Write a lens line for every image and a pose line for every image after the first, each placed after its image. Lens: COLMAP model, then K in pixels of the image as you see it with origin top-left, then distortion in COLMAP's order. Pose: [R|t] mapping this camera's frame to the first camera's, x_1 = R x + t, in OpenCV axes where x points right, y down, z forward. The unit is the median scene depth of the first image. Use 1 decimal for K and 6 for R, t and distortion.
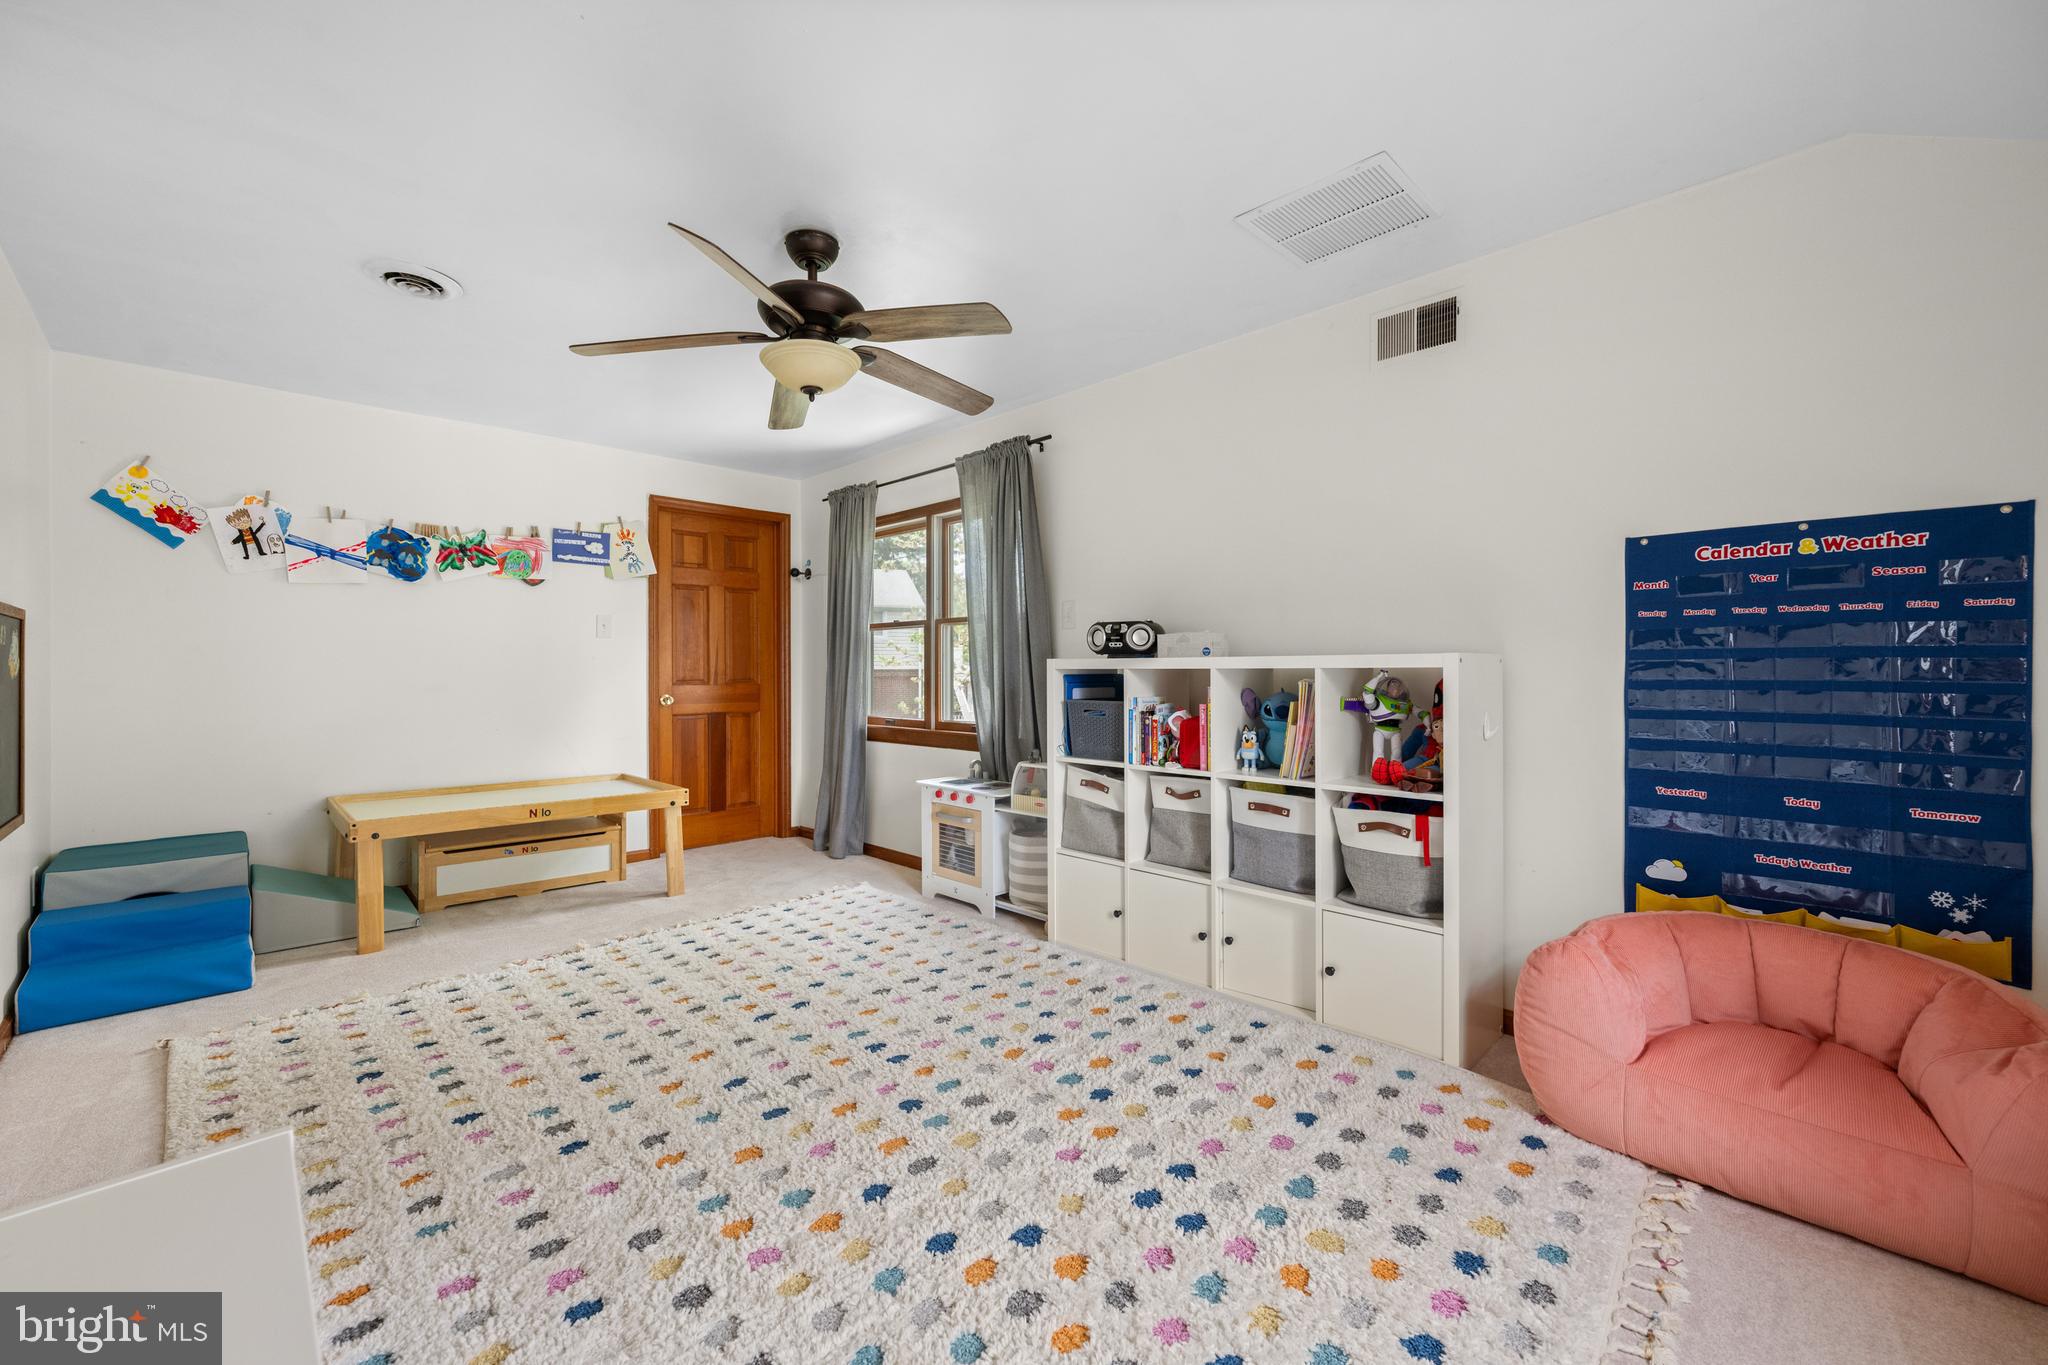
lens RADIAL K [[821.5, 0, 998.8], [0, 821.5, 675.8], [0, 0, 1]] dist [-0.002366, -0.000223]
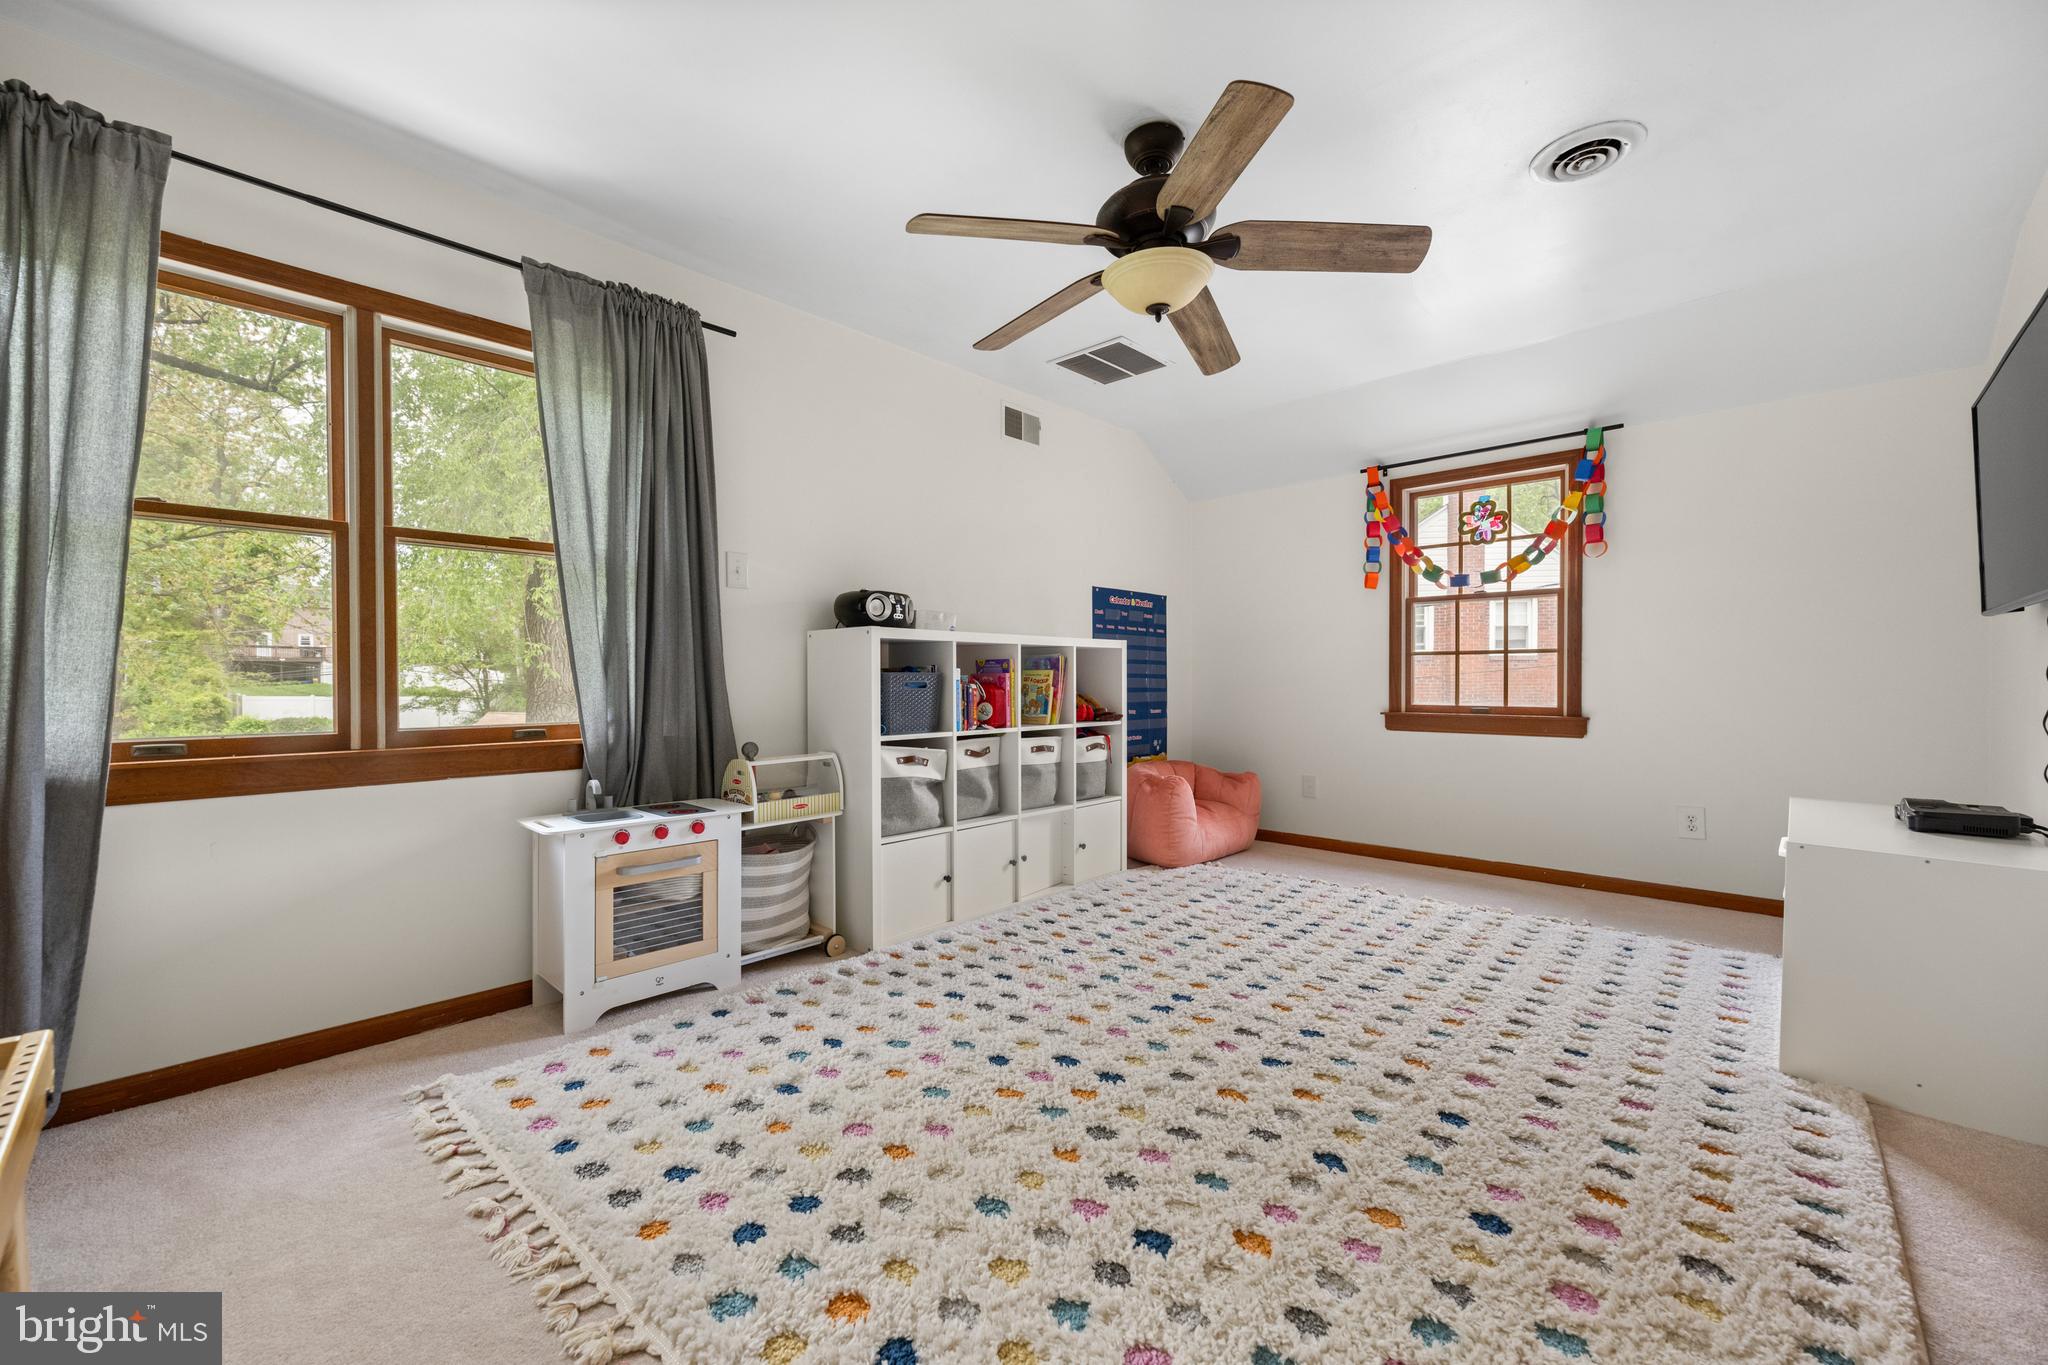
lens RADIAL K [[820.4, 0, 1024.0], [0, 820.4, 682.5], [0, 0, 1]] dist [-0.003096, -0.000280]
pose [[-0.062488, -0.002917, 0.998041, -0.977338], [0.008218, 0.999960, 0.003437, 0.044934], [-0.998012, 0.008416, -0.062461, 1.061687]]
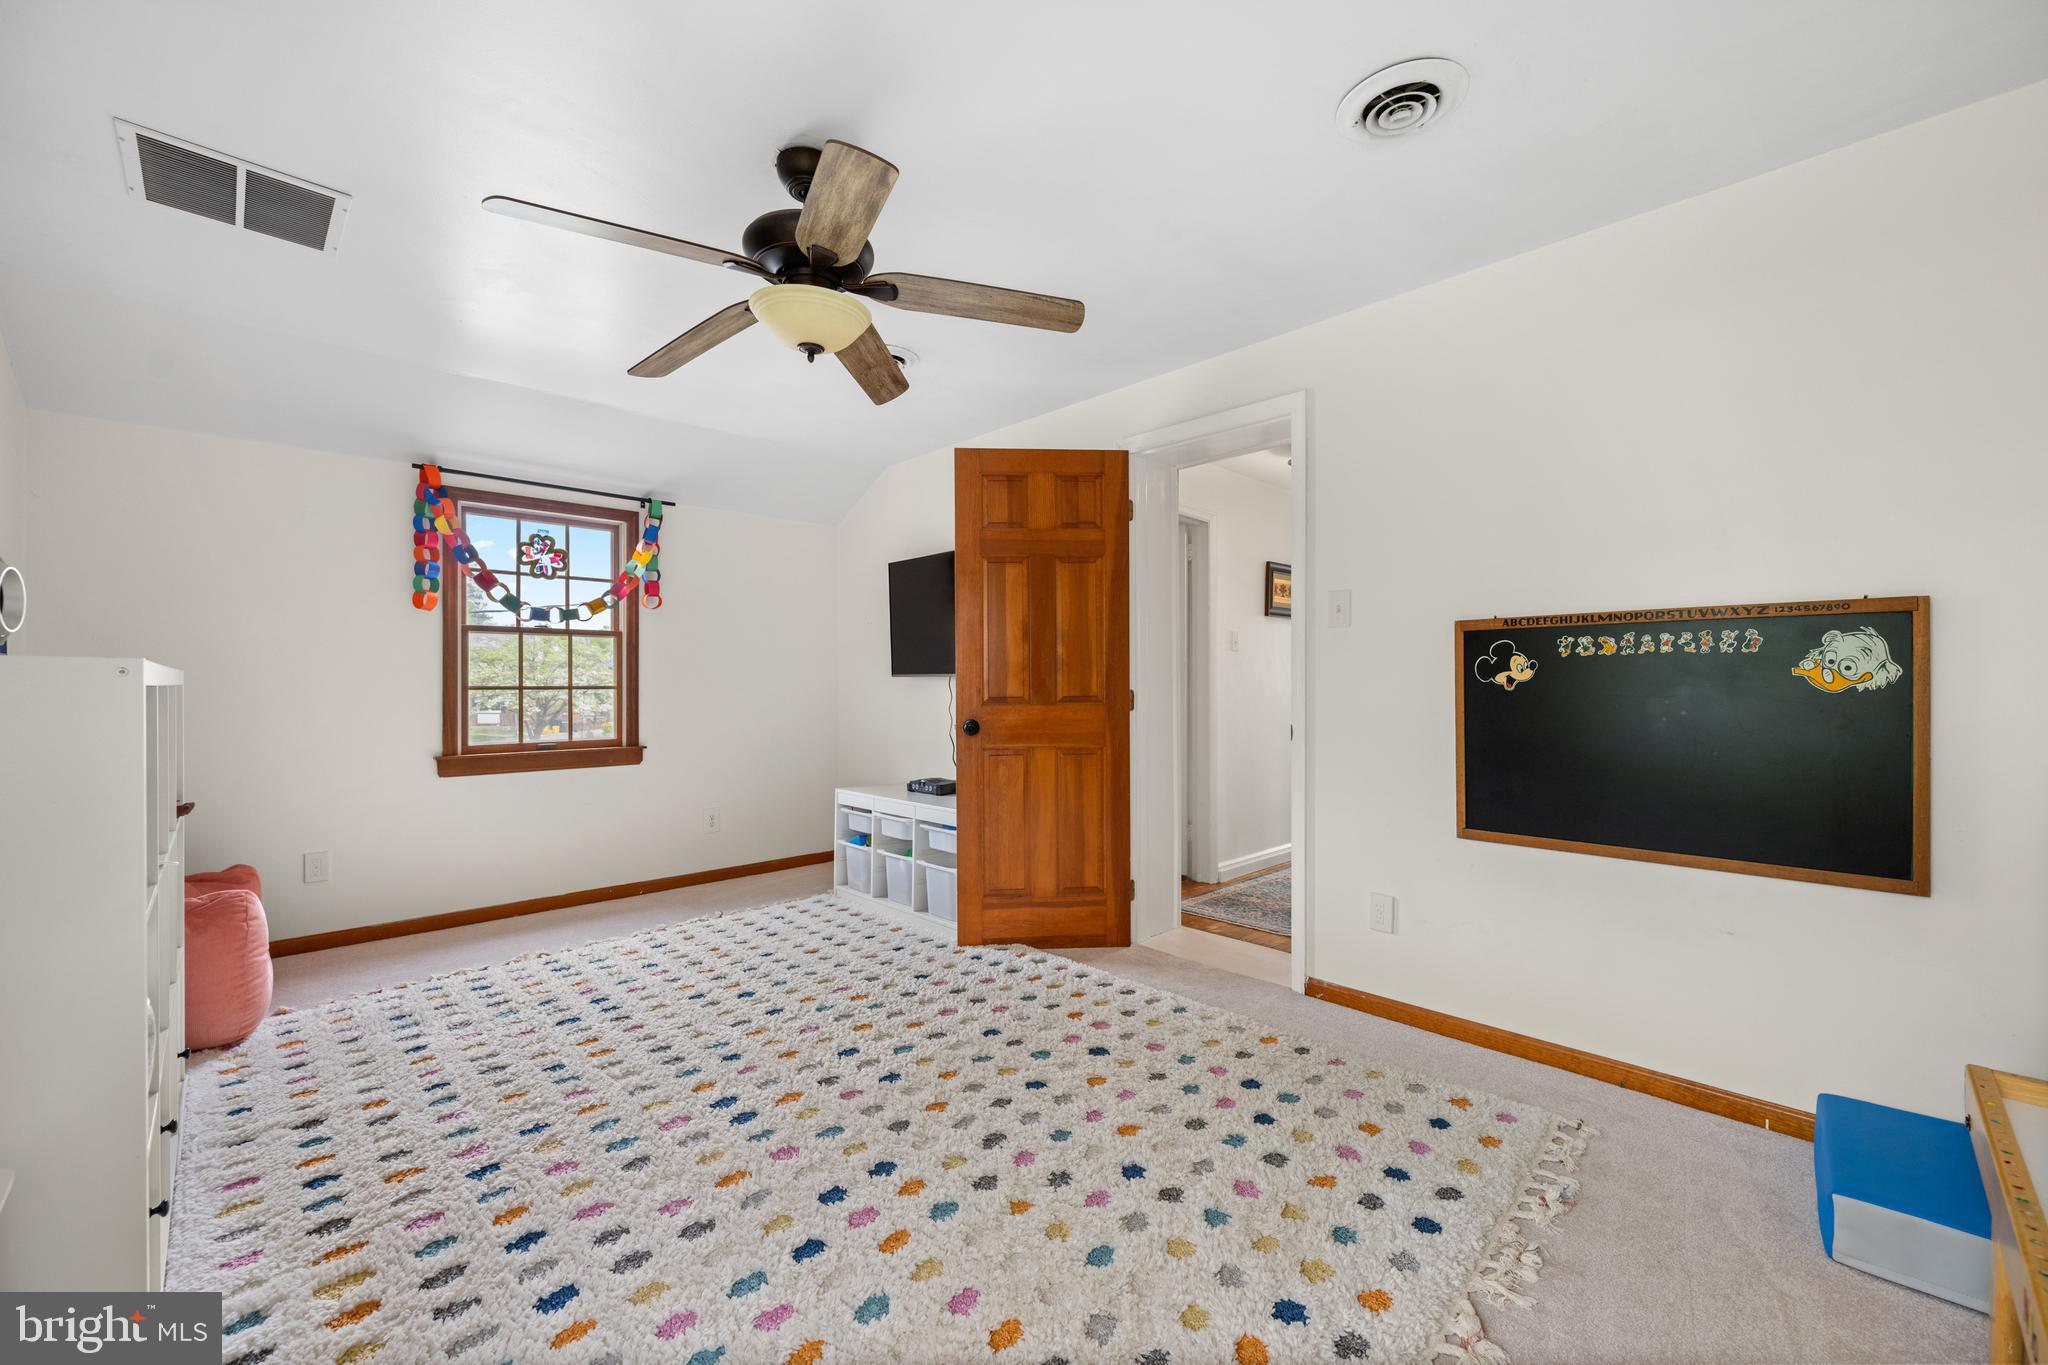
lens RADIAL K [[809.7, 0, 1024.0], [0, 809.7, 682.5], [0, 0, 1]] dist [-0.001030, 0.000049]
pose [[-0.999769, 0.003199, -0.021233, -0.372661], [0.003089, 0.999982, 0.005189, -0.012486], [0.021249, 0.005122, -0.999761, 1.614605]]
